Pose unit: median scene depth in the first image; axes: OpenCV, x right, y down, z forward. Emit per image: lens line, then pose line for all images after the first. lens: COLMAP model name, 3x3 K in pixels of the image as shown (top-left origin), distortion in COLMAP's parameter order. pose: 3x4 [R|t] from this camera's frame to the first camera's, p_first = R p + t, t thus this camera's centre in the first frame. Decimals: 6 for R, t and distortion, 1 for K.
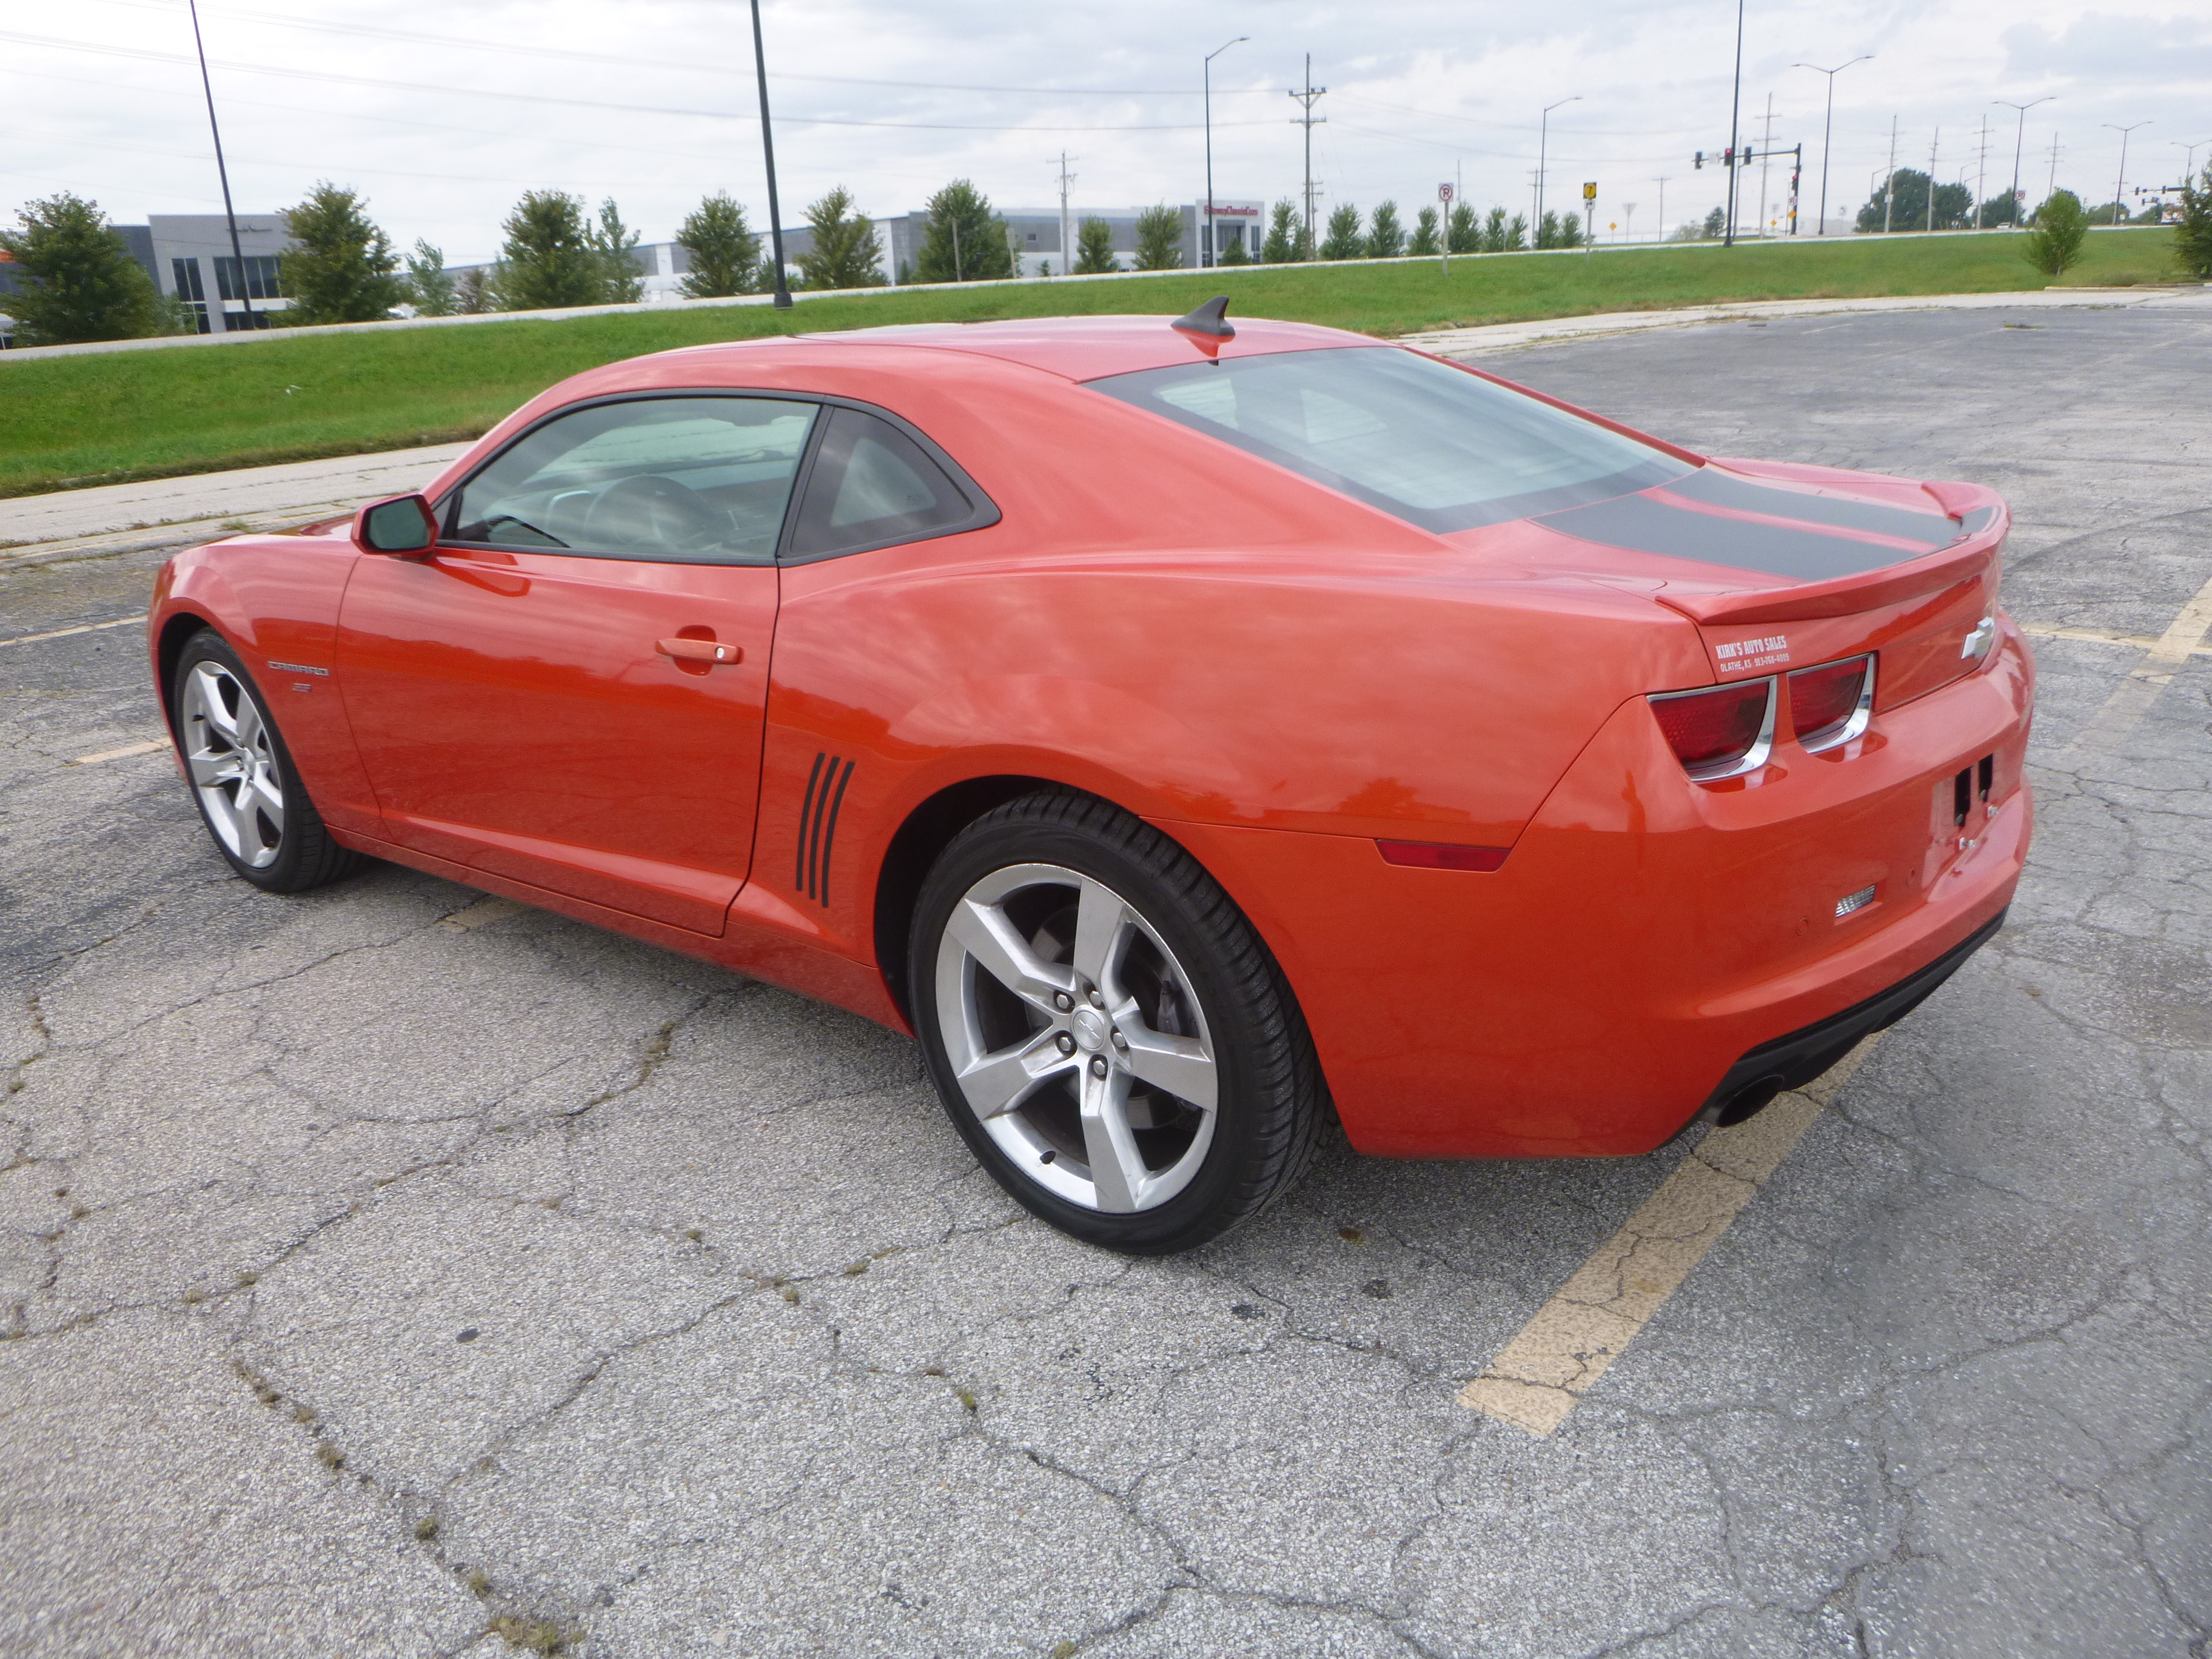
lens RADIAL K [[1627.8, 0, 1118.8], [0, 1627.8, 898.6], [0, 0, 1]] dist [-0.041619, 0.004110]
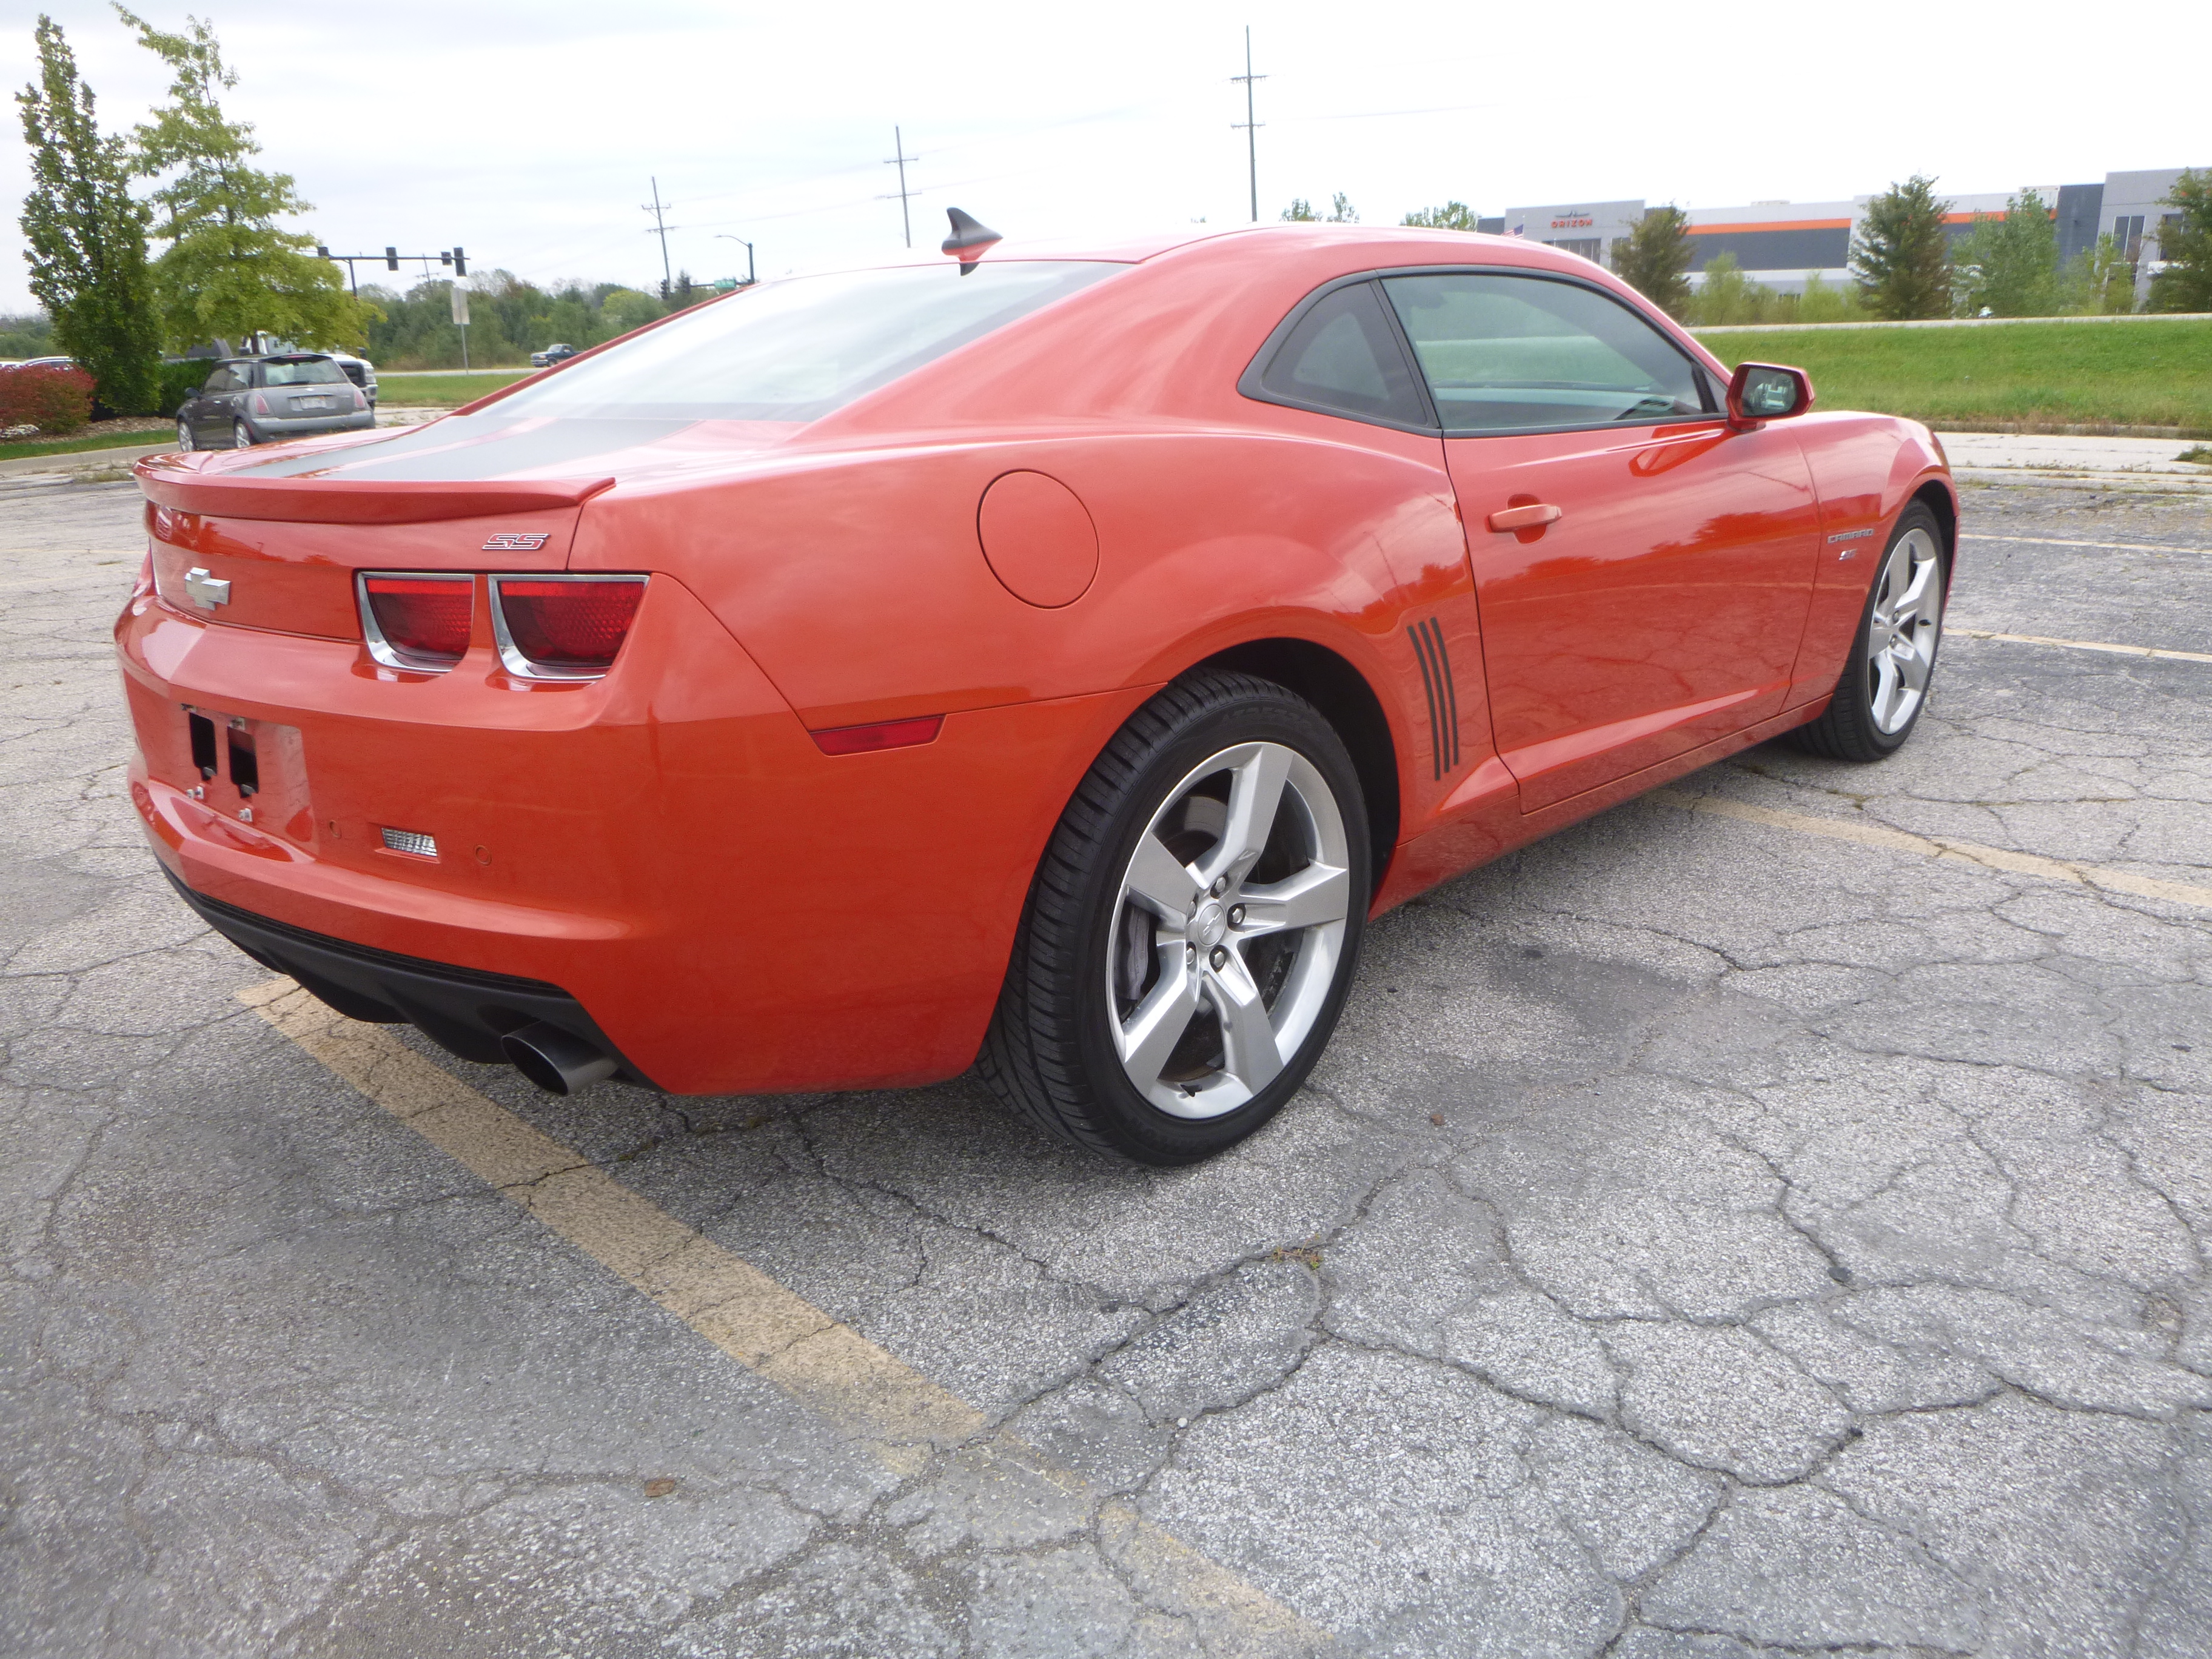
lens RADIAL K [[1670.2, 0, 1106.0], [0, 1670.2, 829.5], [0, 0, 1]] dist [-0.036967, 0.008138]
pose [[-0.086775, 0.326833, -0.941090, 0.092954], [-0.326233, 0.883244, 0.336825, -0.034041], [0.941298, 0.336243, 0.029981, 0.097450]]
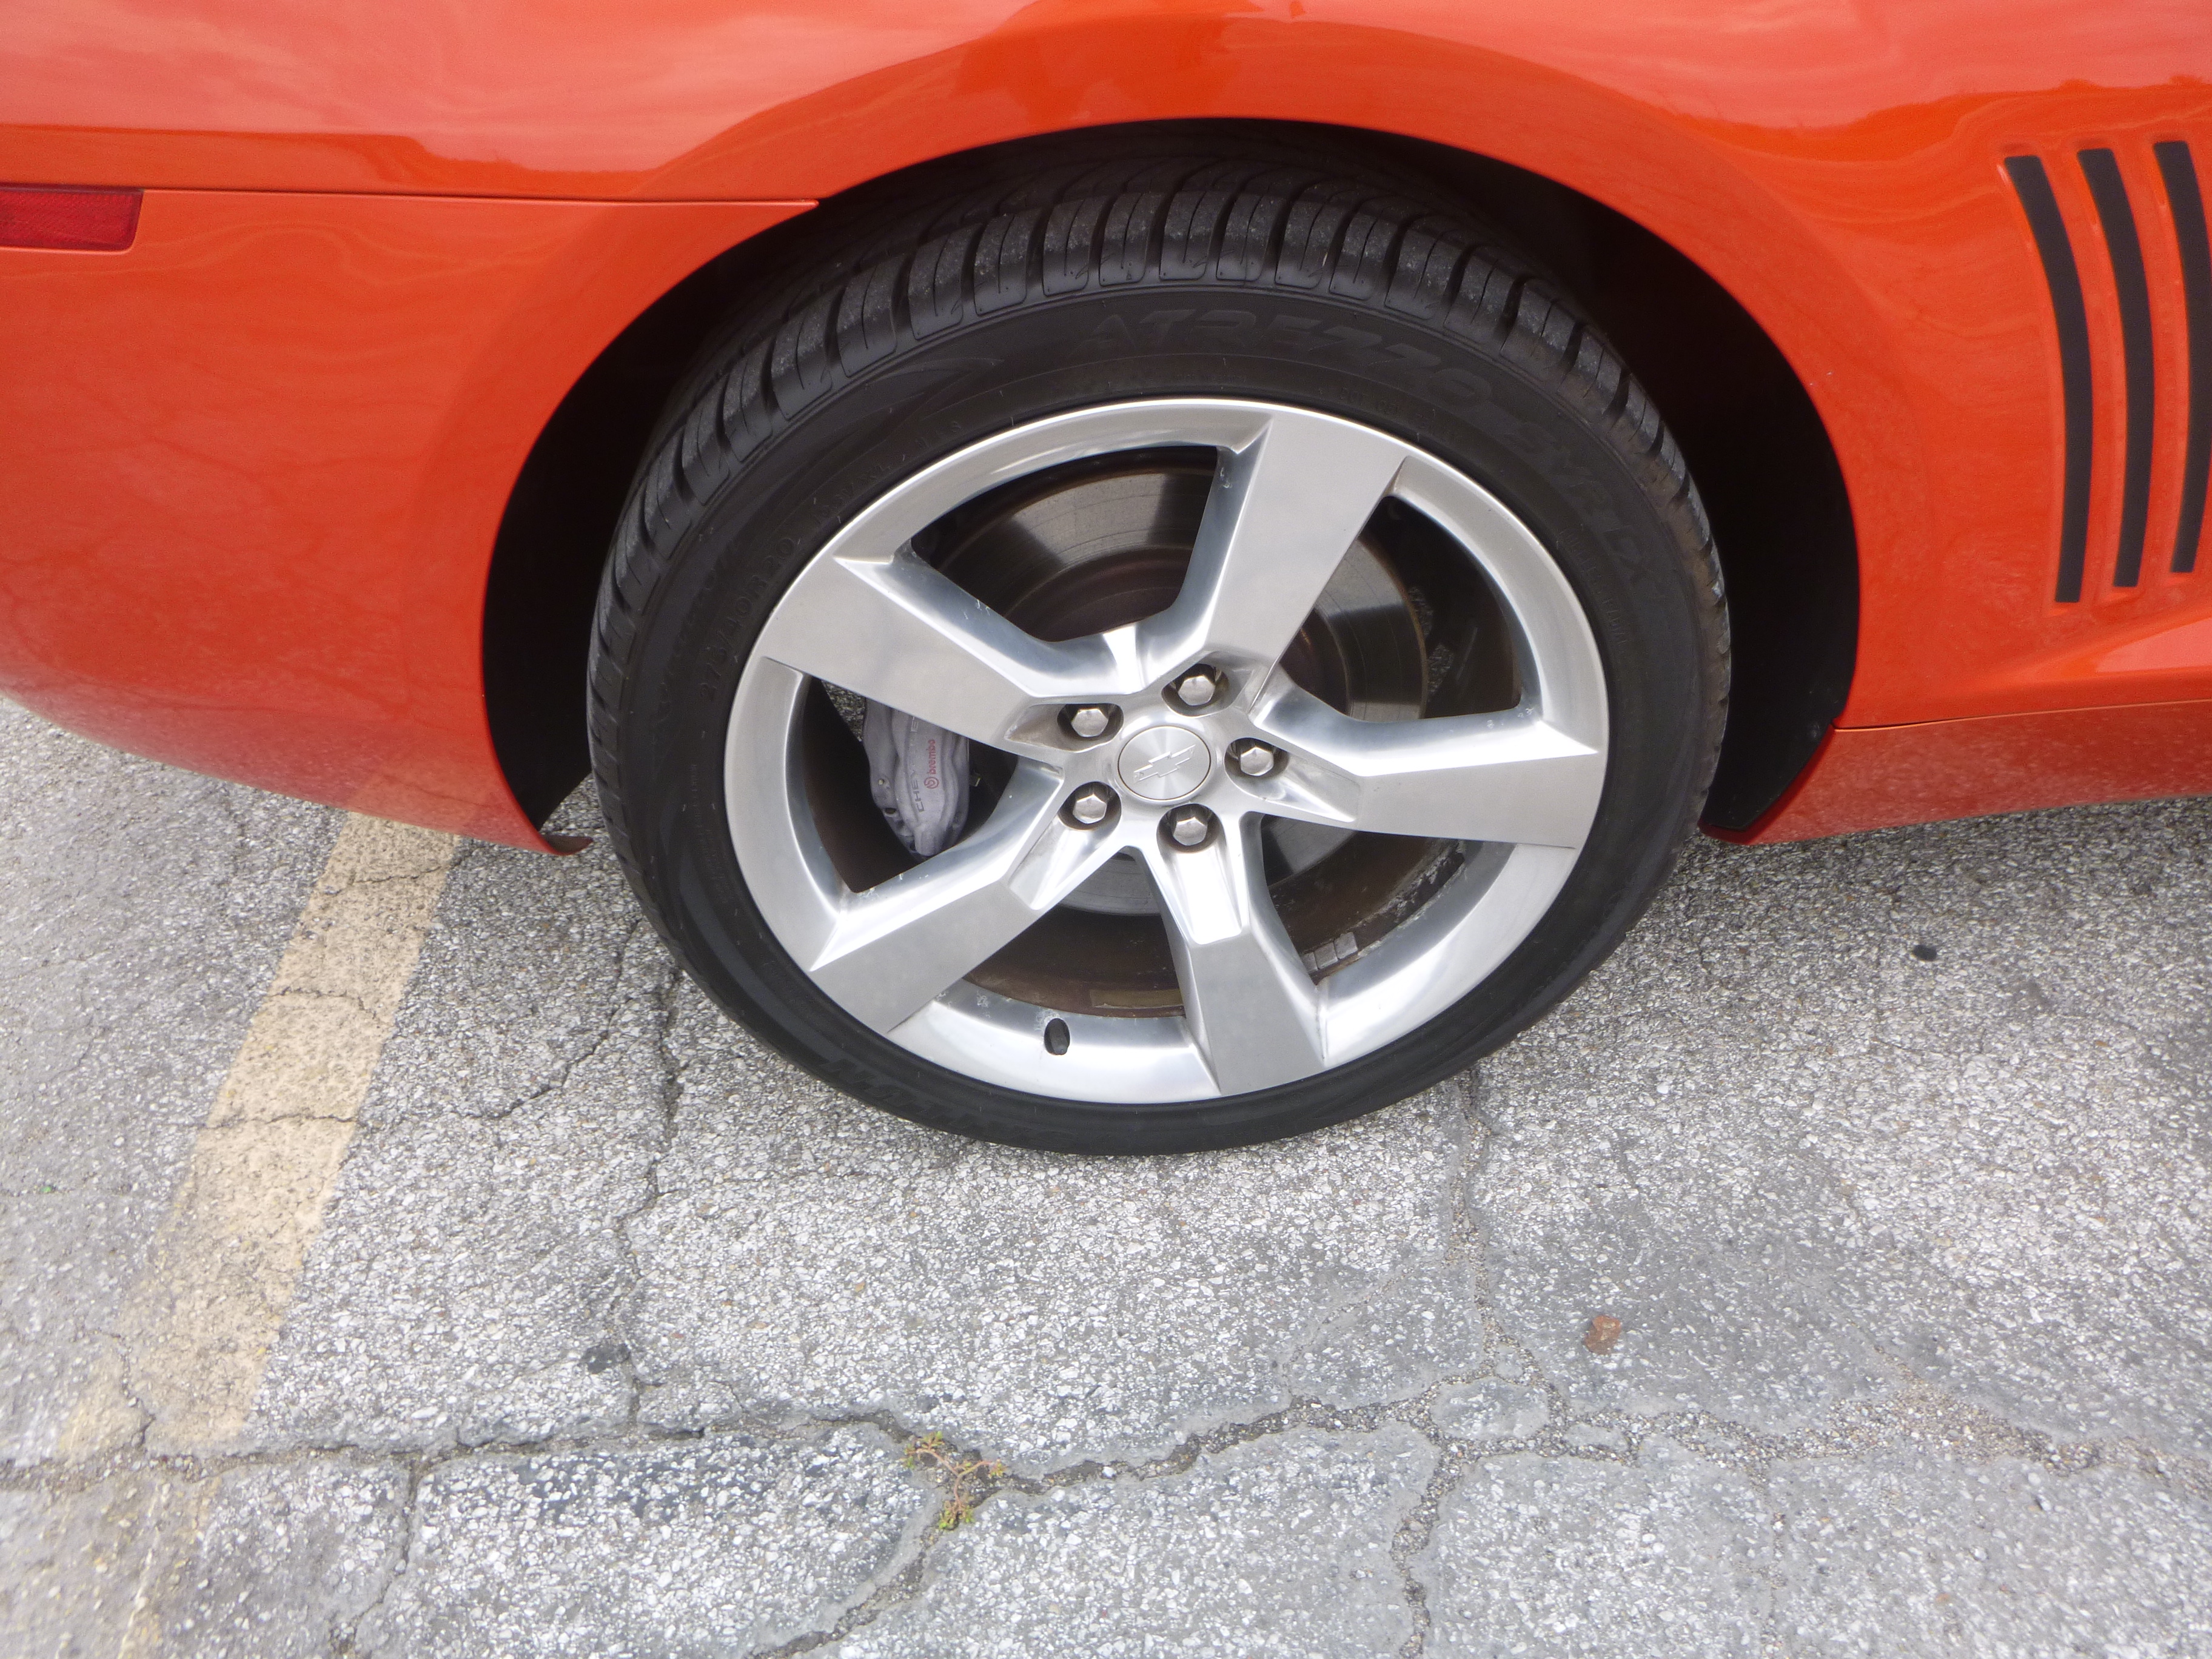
lens RADIAL K [[1635.5, 0, 1106.0], [0, 1635.5, 829.5], [0, 0, 1]] dist [-0.027483, 0.001027]
pose [[-0.752916, 0.477779, -0.452598, 0.044749], [-0.159241, 0.535024, 0.829694, -0.032955], [0.638561, 0.696762, -0.326746, 0.114704]]
